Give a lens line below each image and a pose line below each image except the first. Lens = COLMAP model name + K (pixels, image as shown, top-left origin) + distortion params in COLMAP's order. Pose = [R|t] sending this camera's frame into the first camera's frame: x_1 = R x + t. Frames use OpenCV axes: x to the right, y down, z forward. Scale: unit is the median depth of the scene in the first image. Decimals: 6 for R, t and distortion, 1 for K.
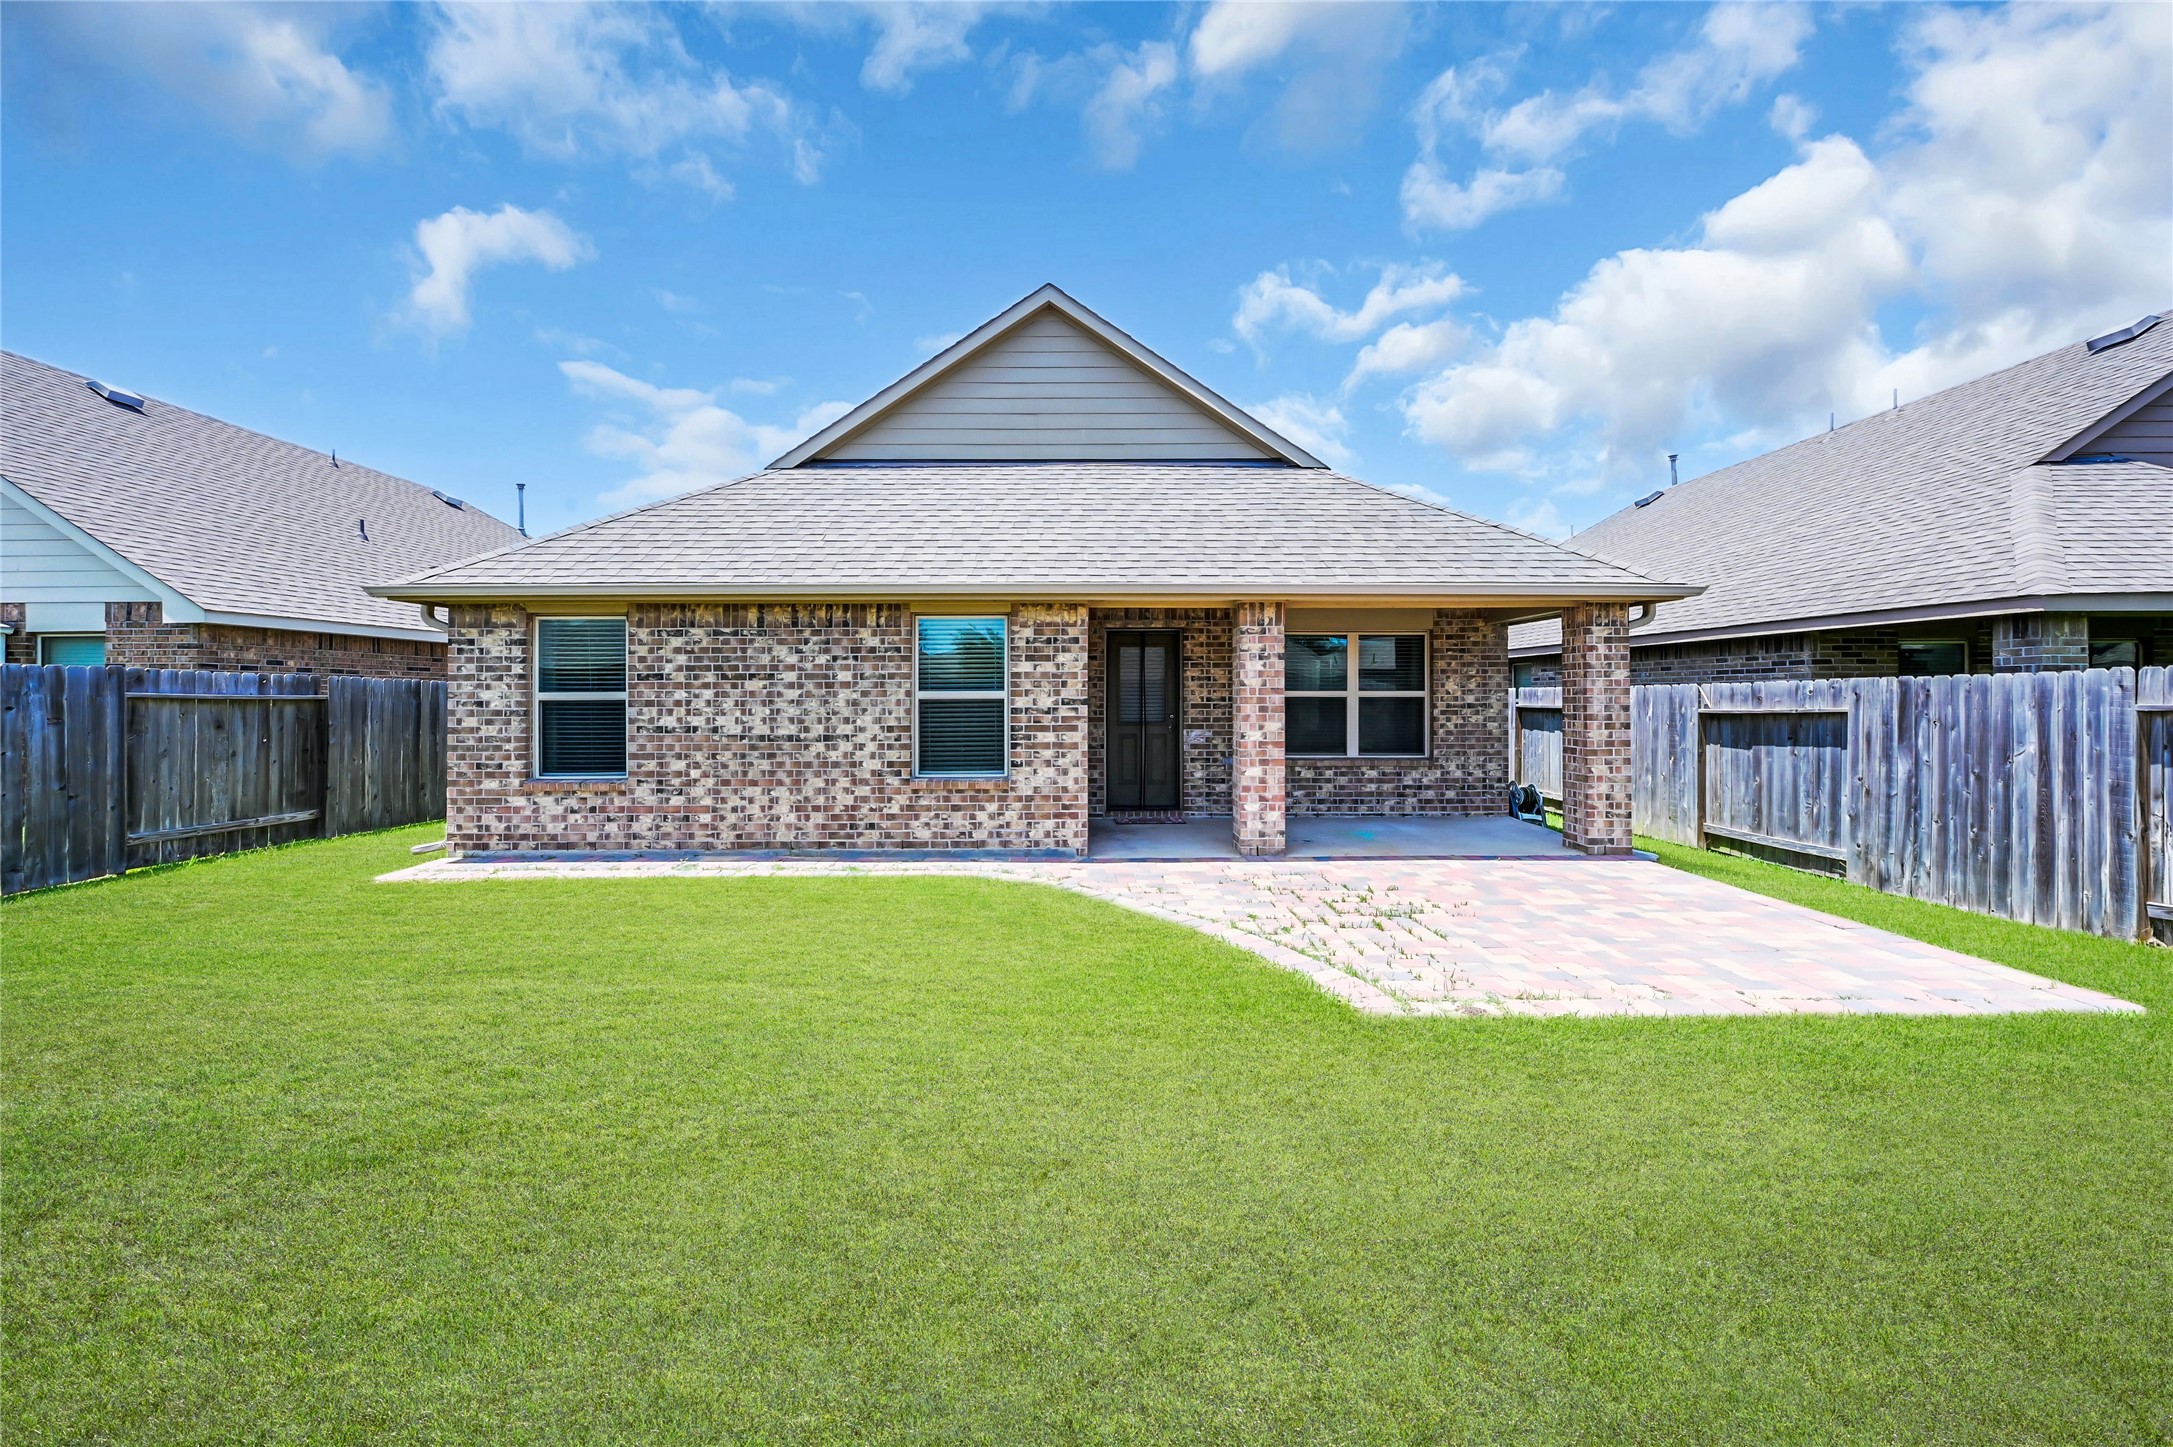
lens RADIAL K [[867.9, 0, 1086.2], [0, 867.9, 701.3], [0, 0, 1]] dist [0.001053, -0.000092]
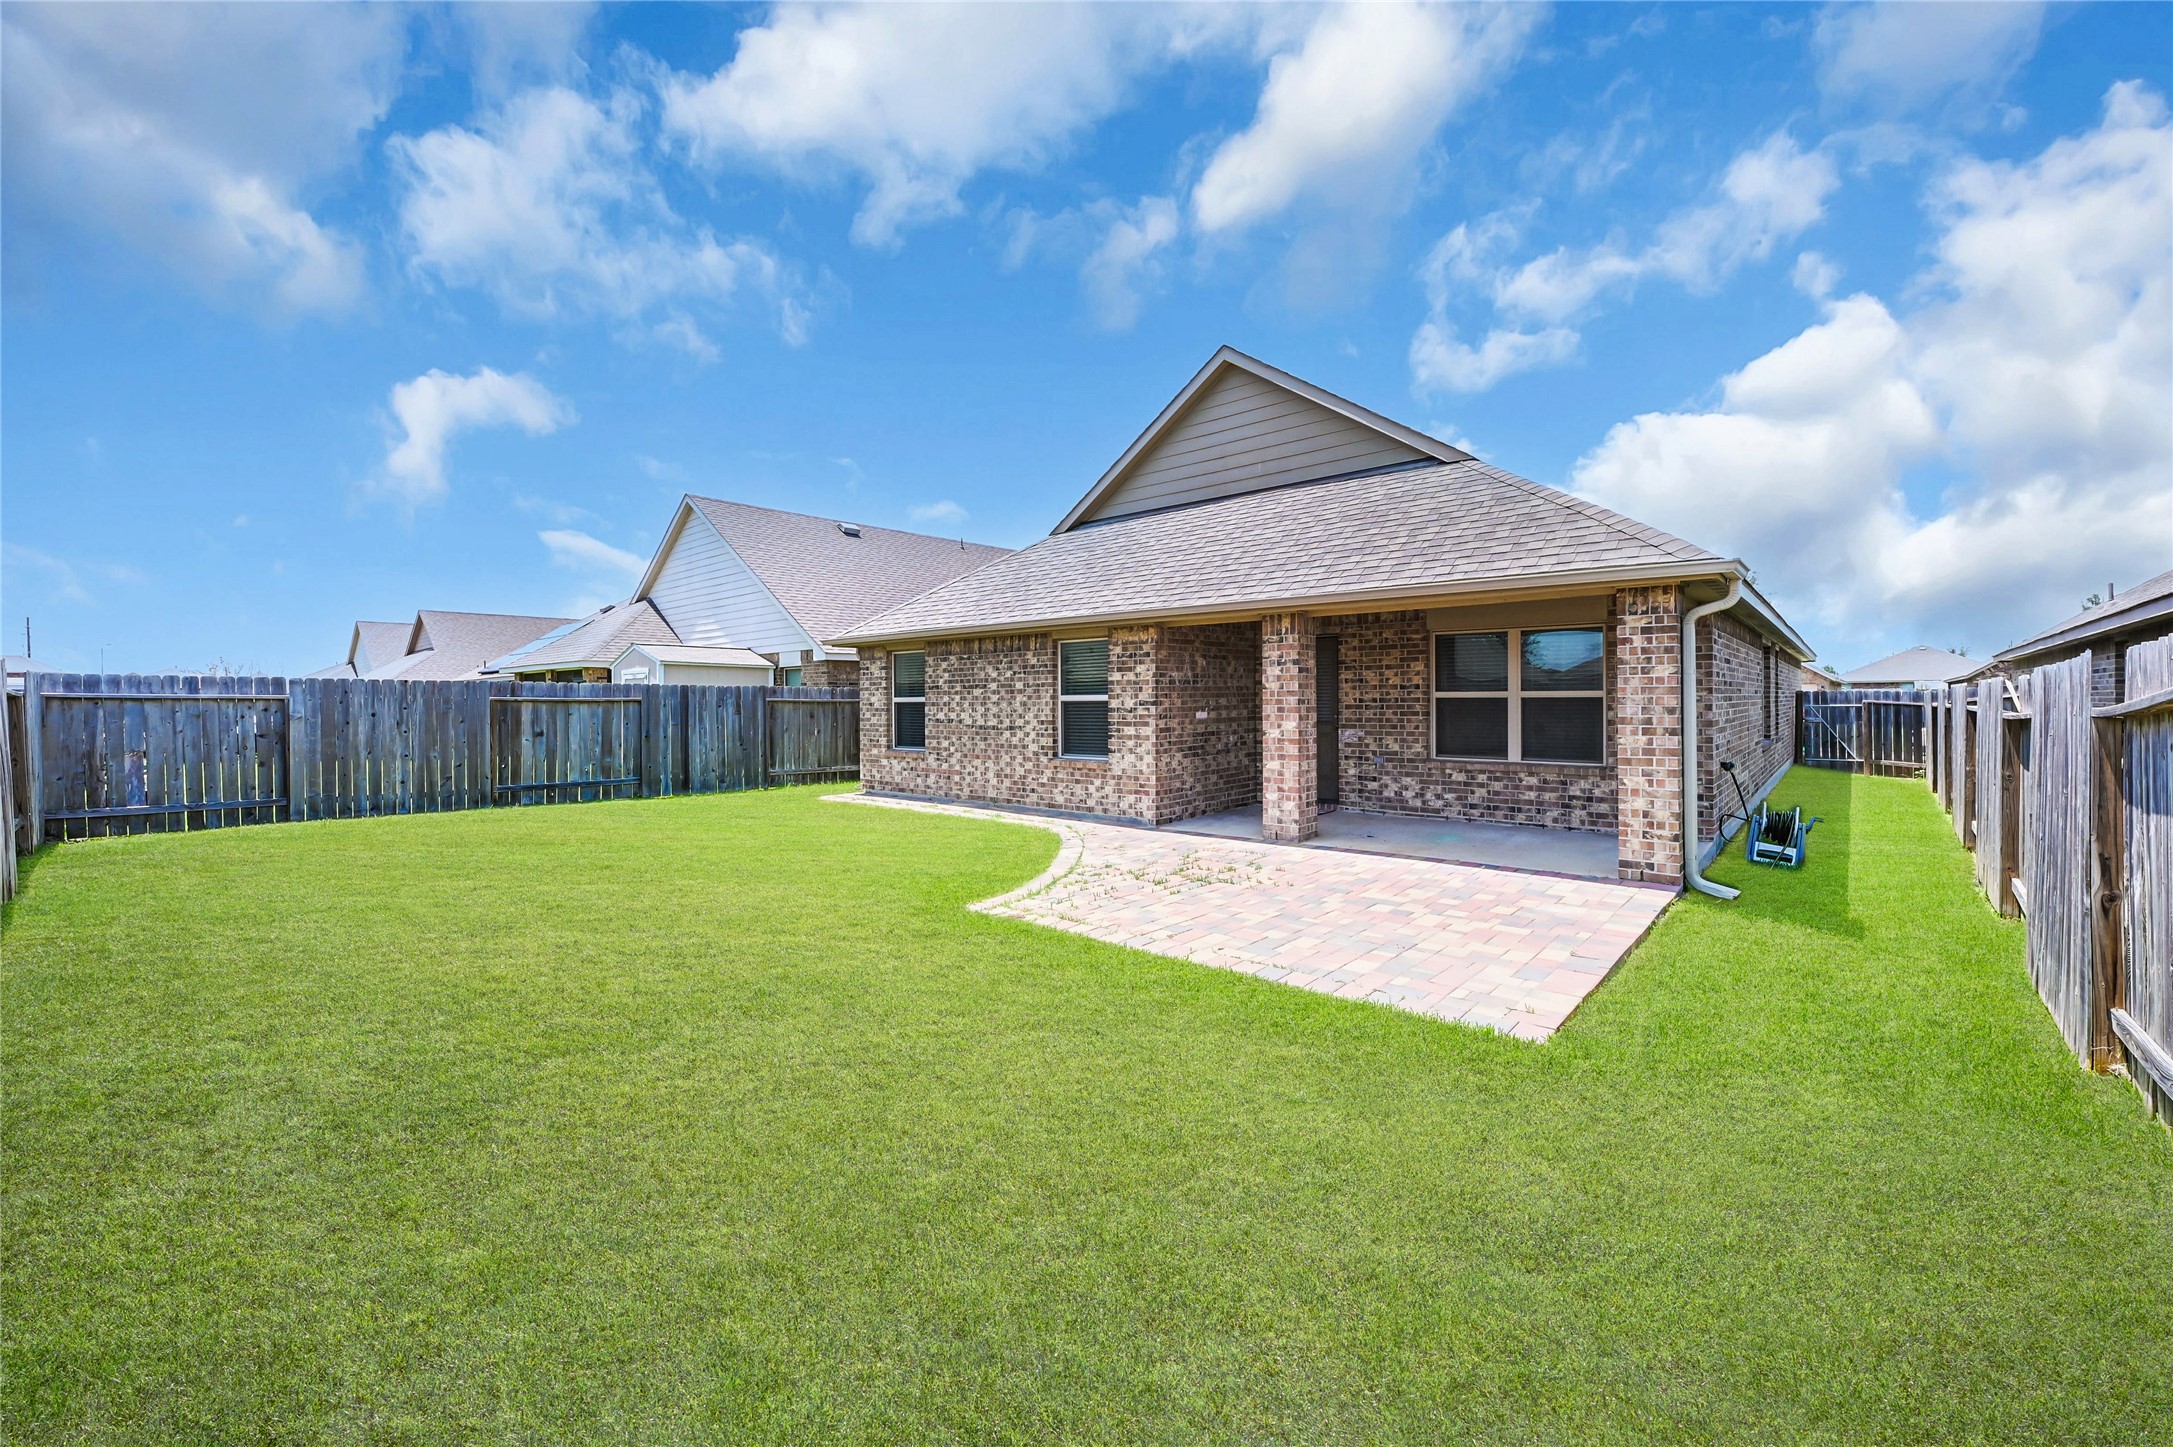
lens RADIAL K [[867.9, 0, 1086.2], [0, 867.9, 701.3], [0, 0, 1]] dist [0.001053, -0.000092]
pose [[0.747575, -0.001664, -0.664175, 0.760355], [0.001782, 0.999998, -0.000499, -0.001552], [0.664175, -0.000811, 0.747577, -0.004548]]
